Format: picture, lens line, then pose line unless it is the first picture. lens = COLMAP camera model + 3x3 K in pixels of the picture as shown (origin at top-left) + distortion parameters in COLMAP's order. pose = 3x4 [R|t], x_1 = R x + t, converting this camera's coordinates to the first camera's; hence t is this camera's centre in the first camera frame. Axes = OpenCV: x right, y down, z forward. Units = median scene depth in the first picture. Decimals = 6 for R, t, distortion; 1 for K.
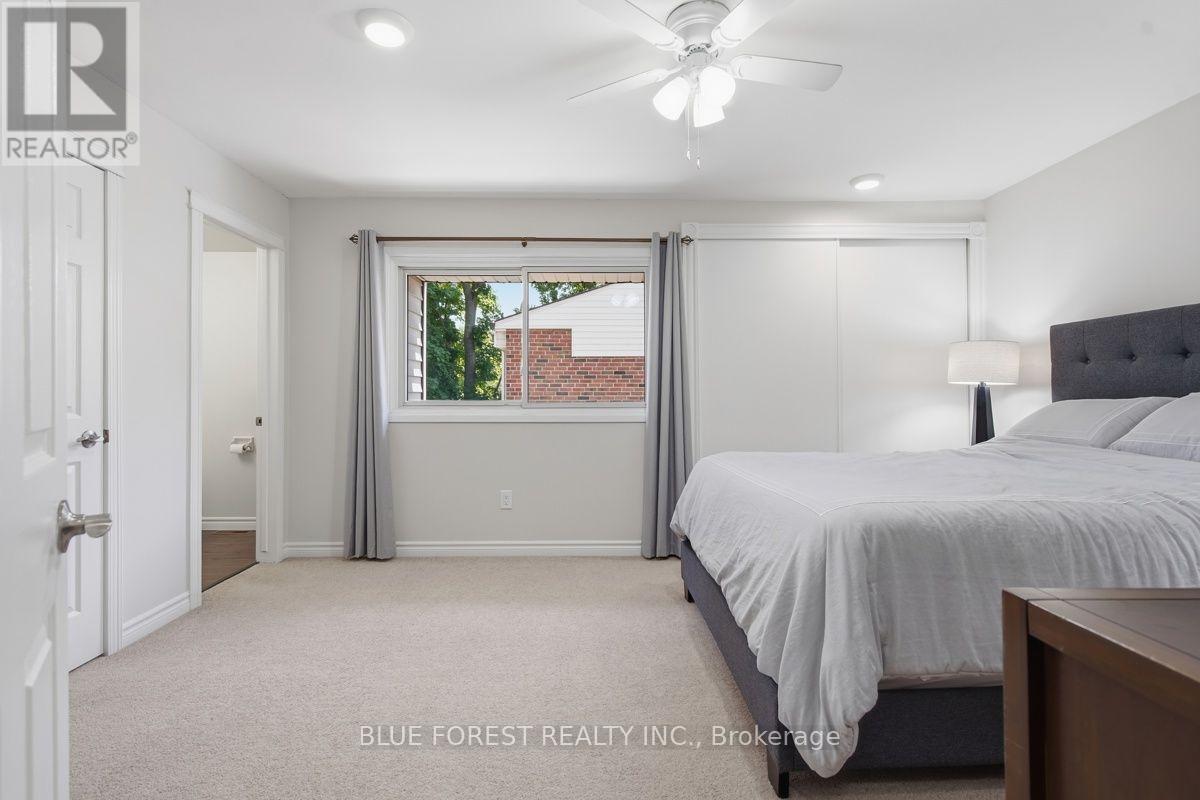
lens RADIAL K [[564.4, 0, 596.2], [0, 564.4, 393.5], [0, 0, 1]] dist [-0.000471, 0.002026]
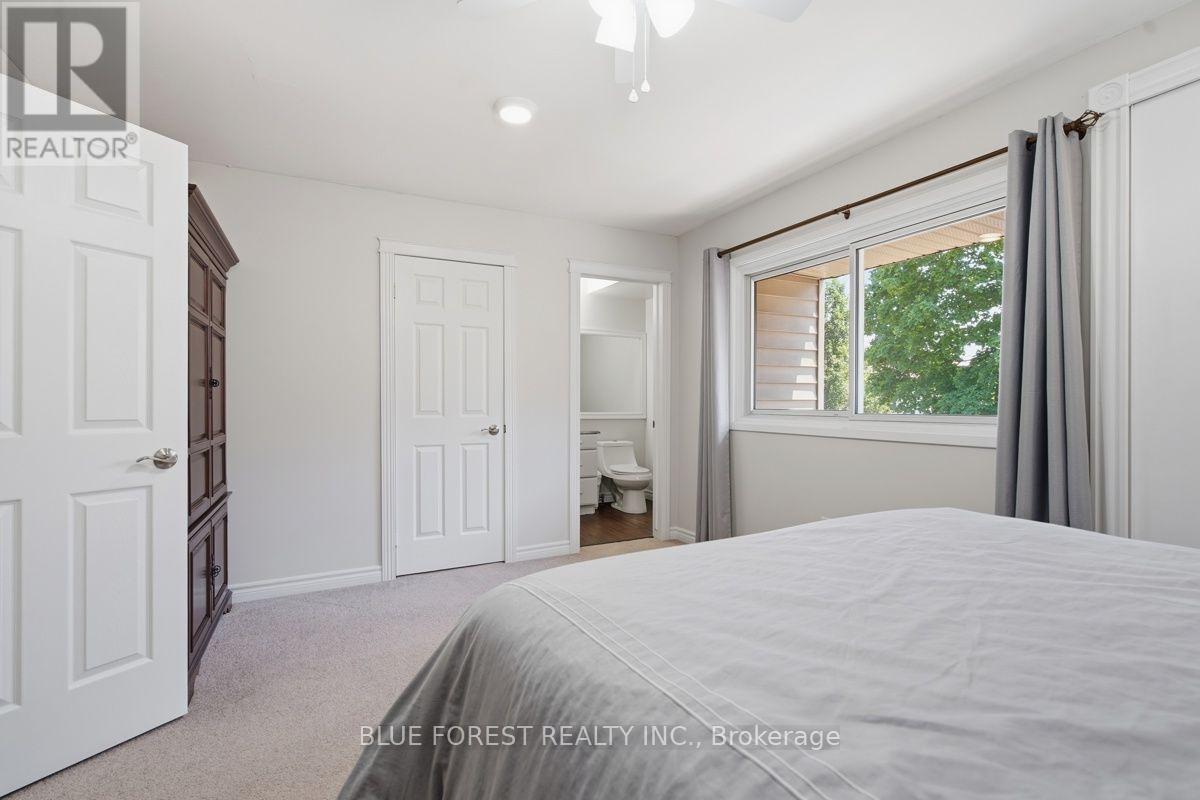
lens RADIAL K [[564.4, 0, 606.4], [0, 564.4, 405.6], [0, 0, 1]] dist [-0.000471, 0.002026]
pose [[0.435240, 0.006823, -0.900288, 0.467266], [0.004345, 0.999944, 0.009679, -0.004206], [0.900304, -0.008125, 0.435186, 0.357174]]
